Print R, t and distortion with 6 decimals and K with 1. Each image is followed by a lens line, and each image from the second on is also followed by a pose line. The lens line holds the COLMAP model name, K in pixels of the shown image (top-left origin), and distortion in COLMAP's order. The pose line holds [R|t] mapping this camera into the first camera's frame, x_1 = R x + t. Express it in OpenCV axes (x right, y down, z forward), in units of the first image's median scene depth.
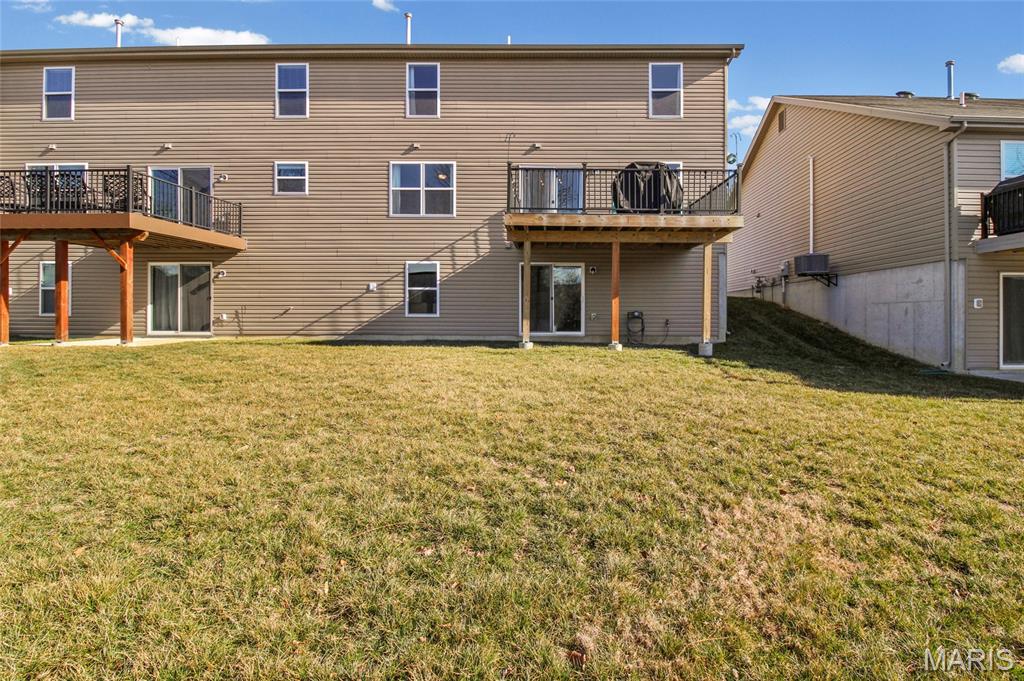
lens RADIAL K [[485.5, 0, 516.8], [0, 485.5, 304.1], [0, 0, 1]] dist [0.001767, -0.010157]
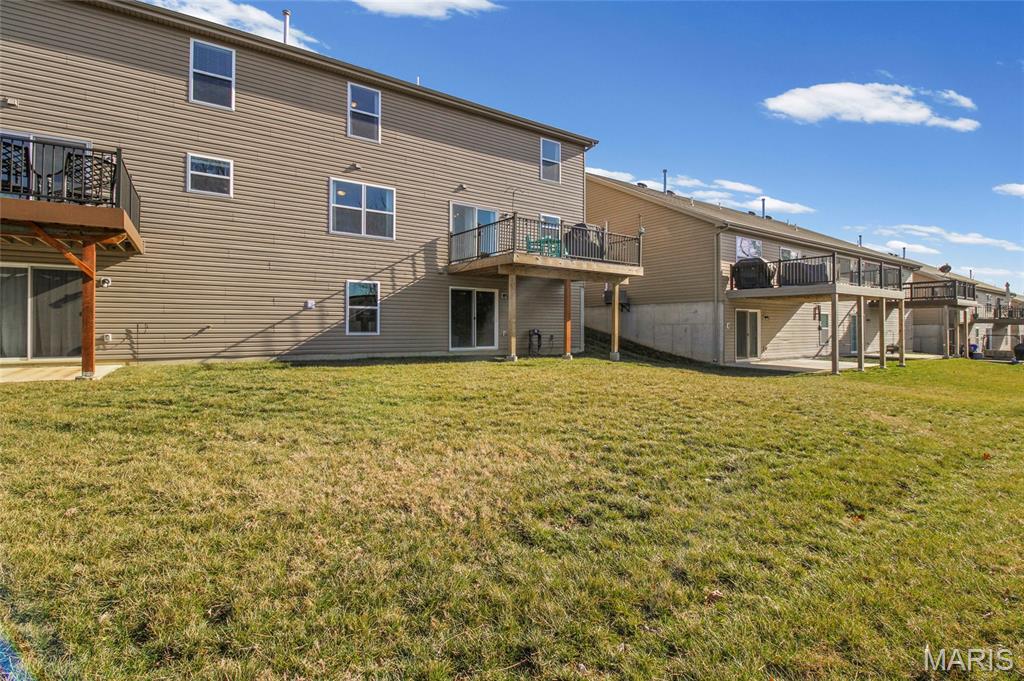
lens RADIAL K [[460.3, 0, 511.2], [0, 460.3, 316.9], [0, 0, 1]] dist [-0.002195, -0.014153]
pose [[0.828522, 0.012750, 0.559811, -0.476313], [-0.012220, 0.999914, -0.004688, -0.011358], [-0.559823, -0.002957, 0.828607, 0.025612]]
